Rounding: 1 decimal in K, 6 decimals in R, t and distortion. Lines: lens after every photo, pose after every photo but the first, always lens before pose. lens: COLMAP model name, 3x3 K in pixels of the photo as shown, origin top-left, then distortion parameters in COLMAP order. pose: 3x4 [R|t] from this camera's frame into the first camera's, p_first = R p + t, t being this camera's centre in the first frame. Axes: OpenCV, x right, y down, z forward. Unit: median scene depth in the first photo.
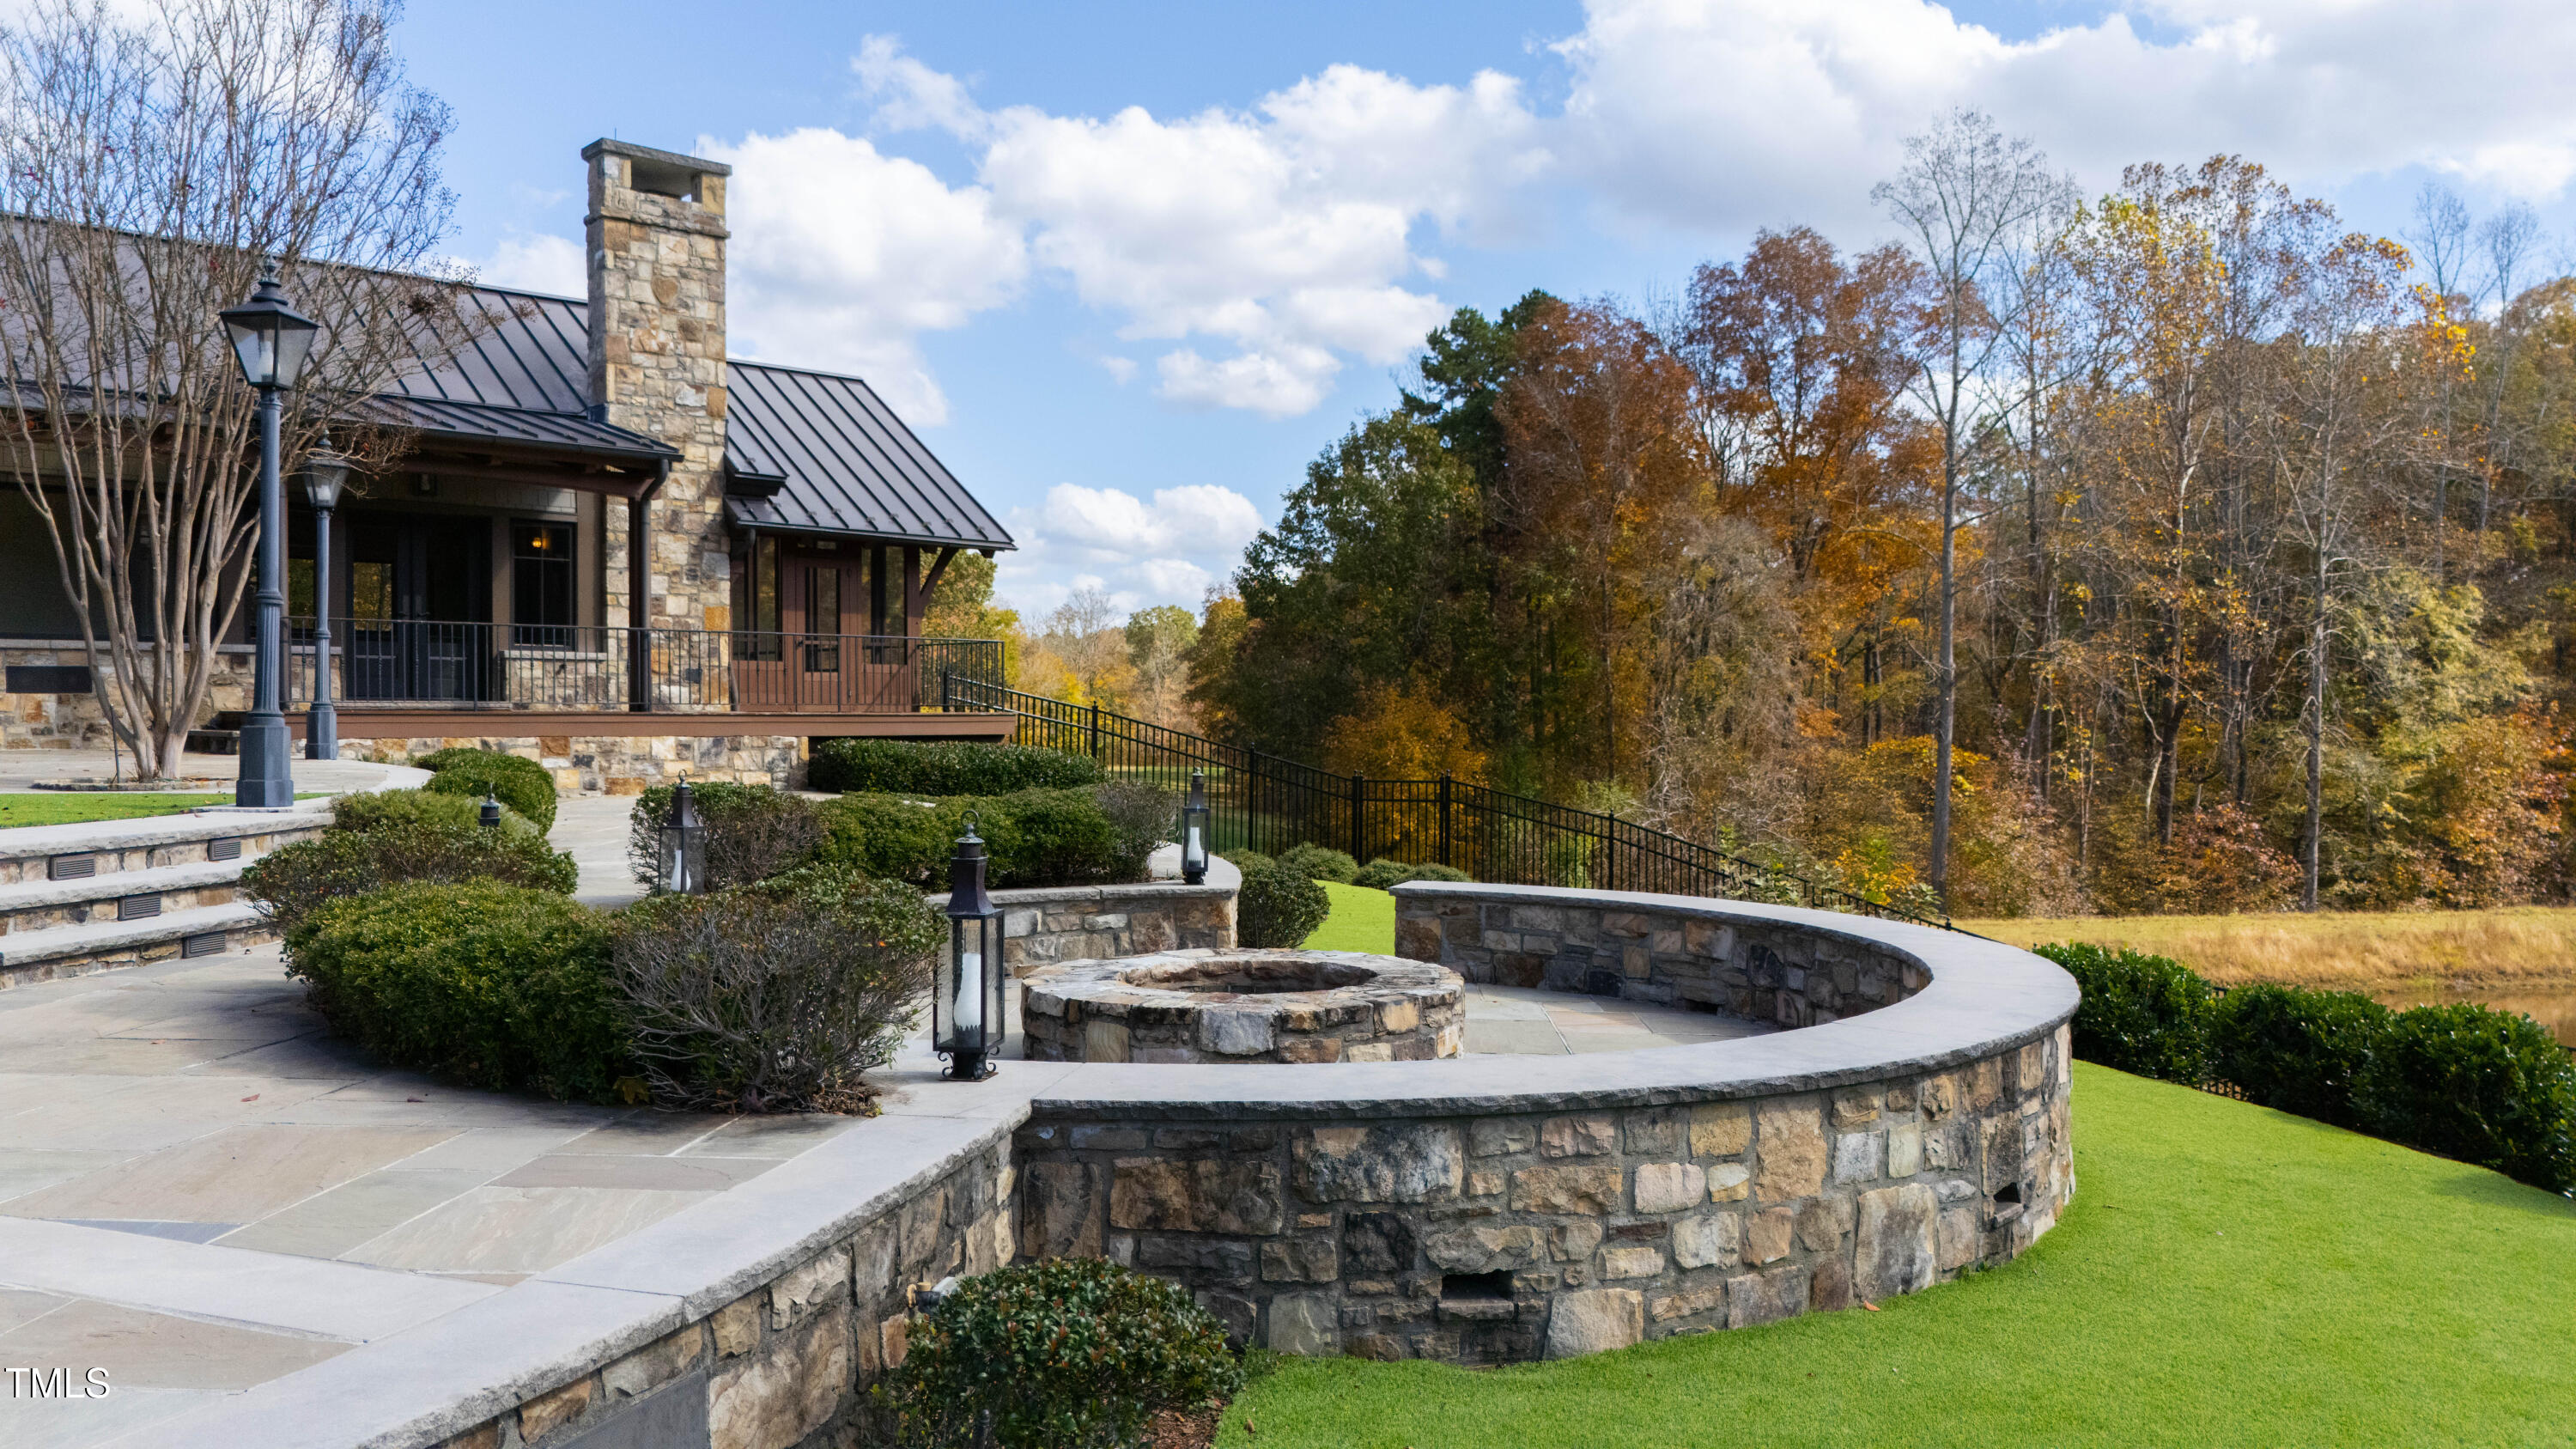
lens RADIAL K [[1901.5, 0, 1310.8], [0, 1901.5, 717.1], [0, 0, 1]] dist [0.064553, -0.058774]
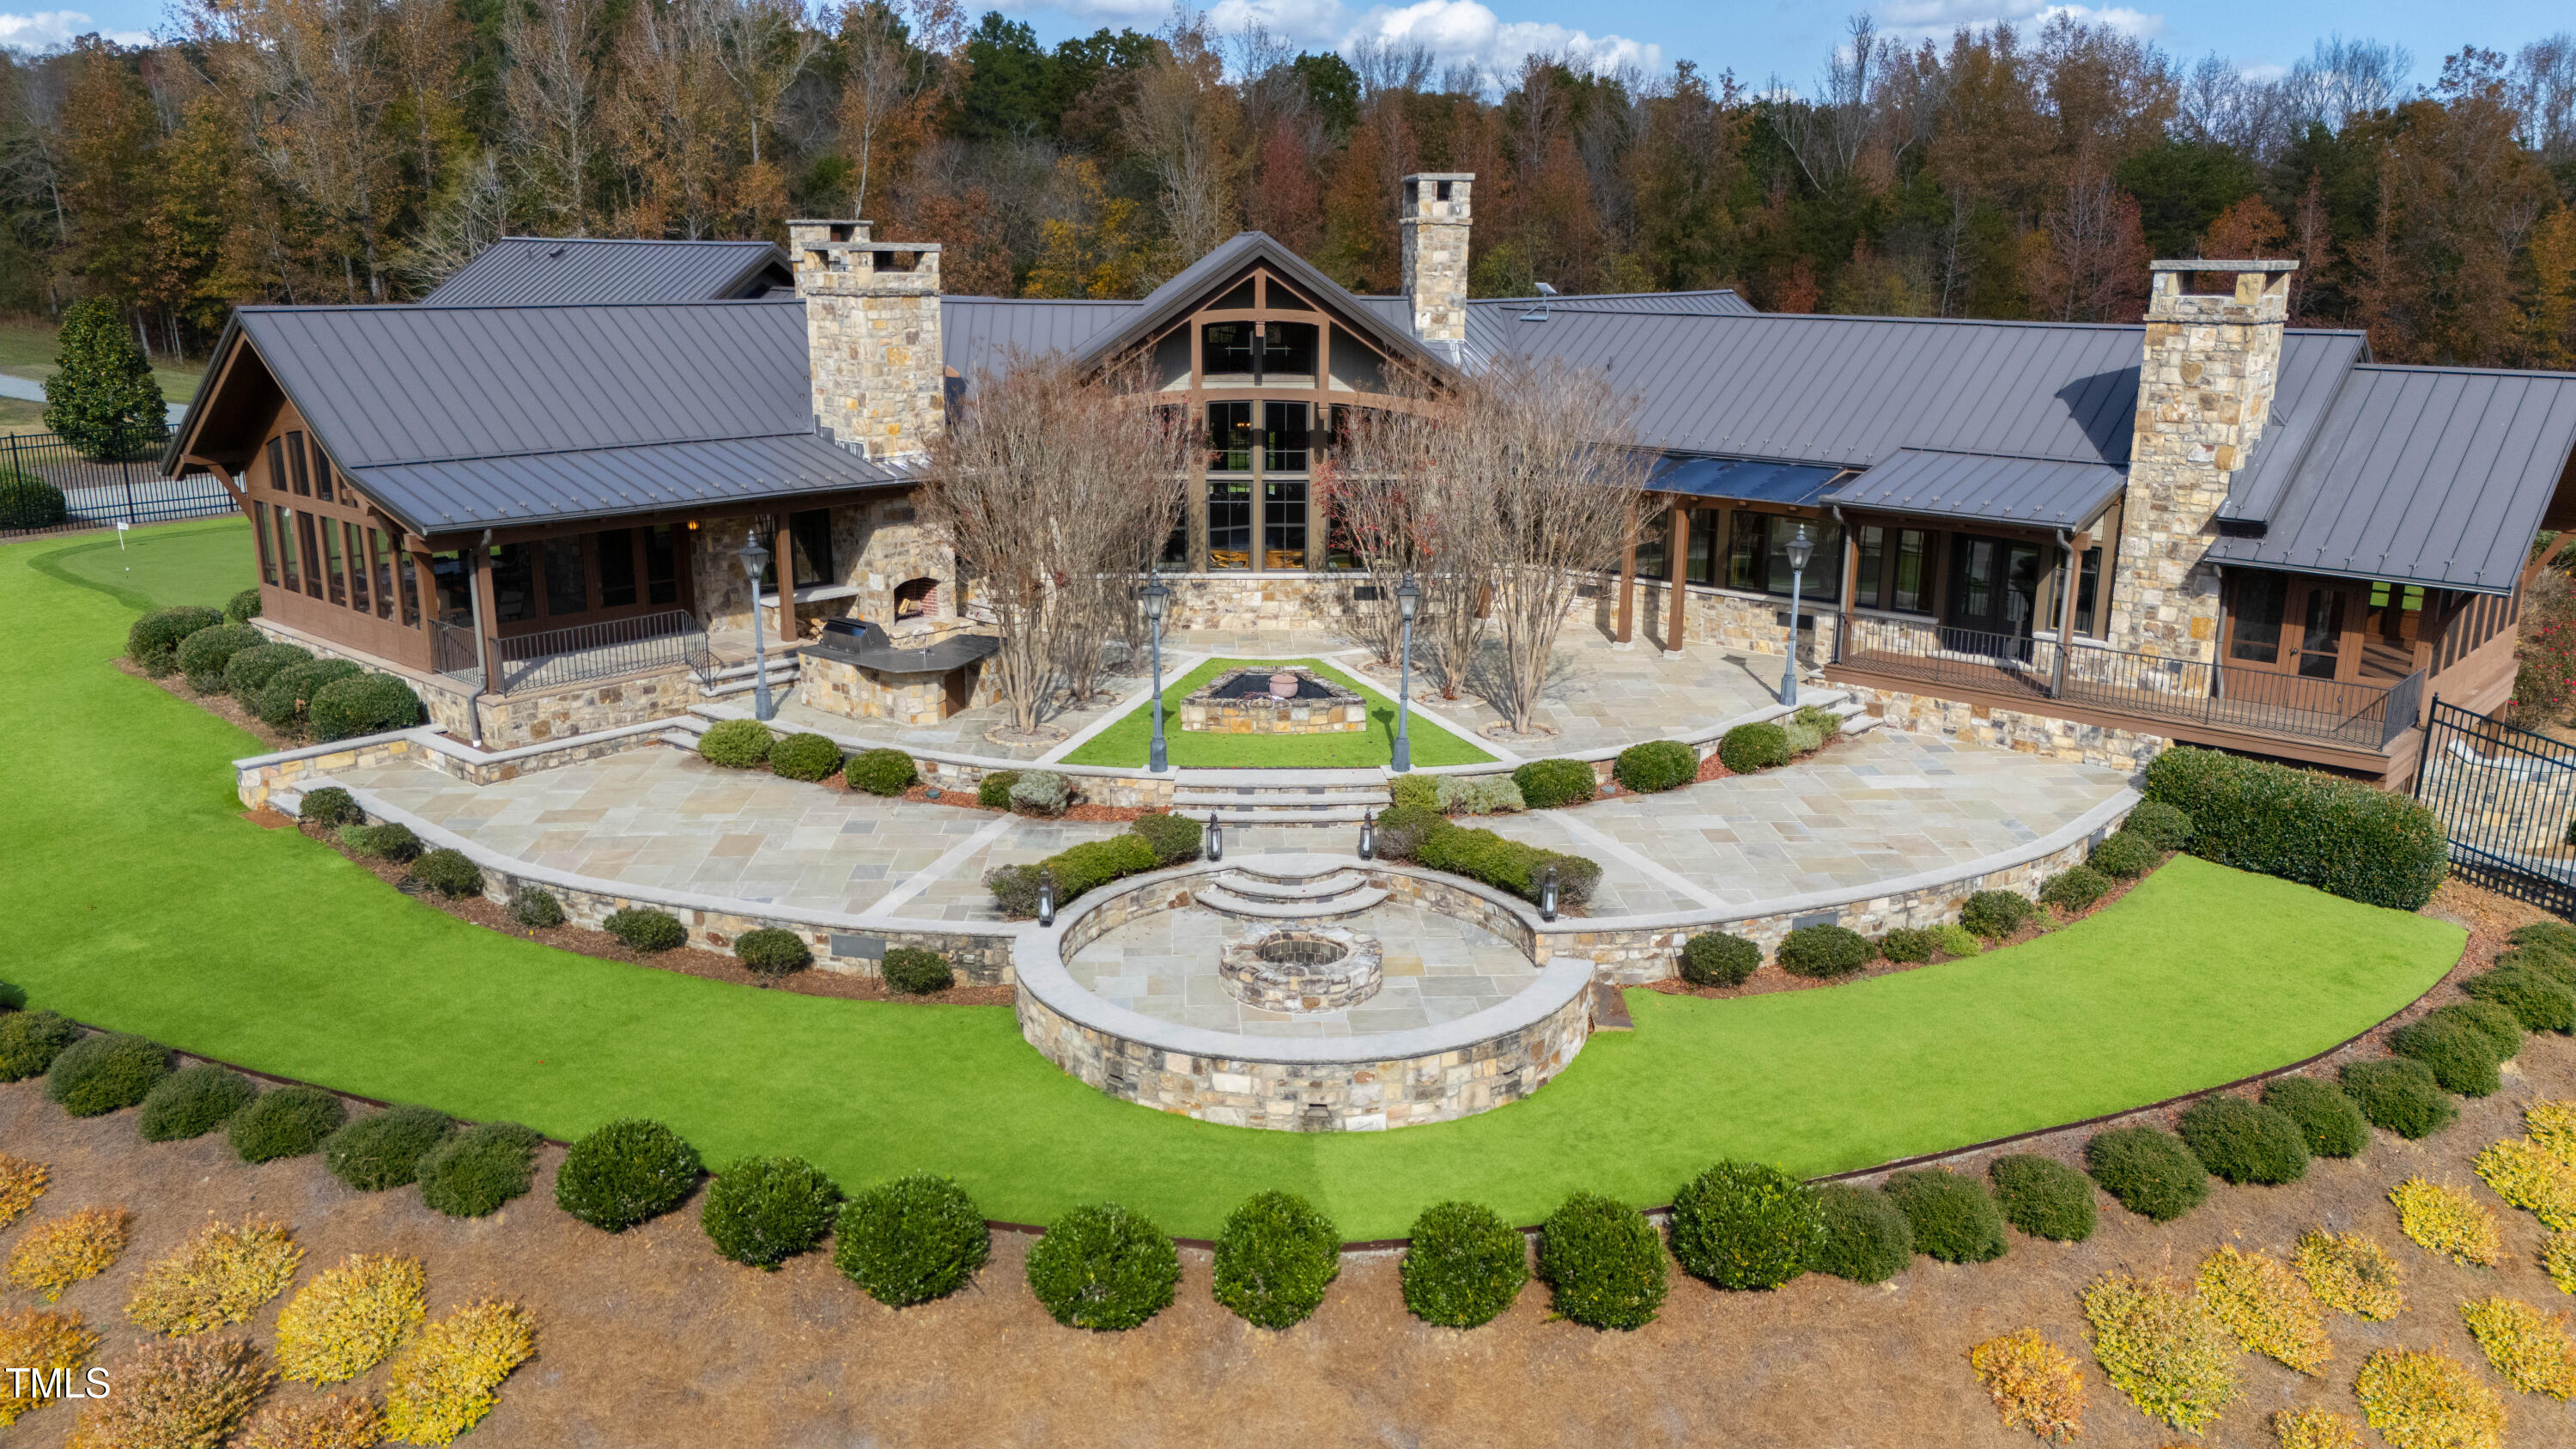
lens RADIAL K [[1901.5, 0, 1280.4], [0, 1901.5, 740.0], [0, 0, 1]] dist [0.064553, -0.058774]
pose [[0.088945, 0.254899, -0.962868, 0.927192], [-0.007439, 0.966843, 0.255264, -0.313039], [0.996009, -0.015541, 0.087892, 0.278062]]
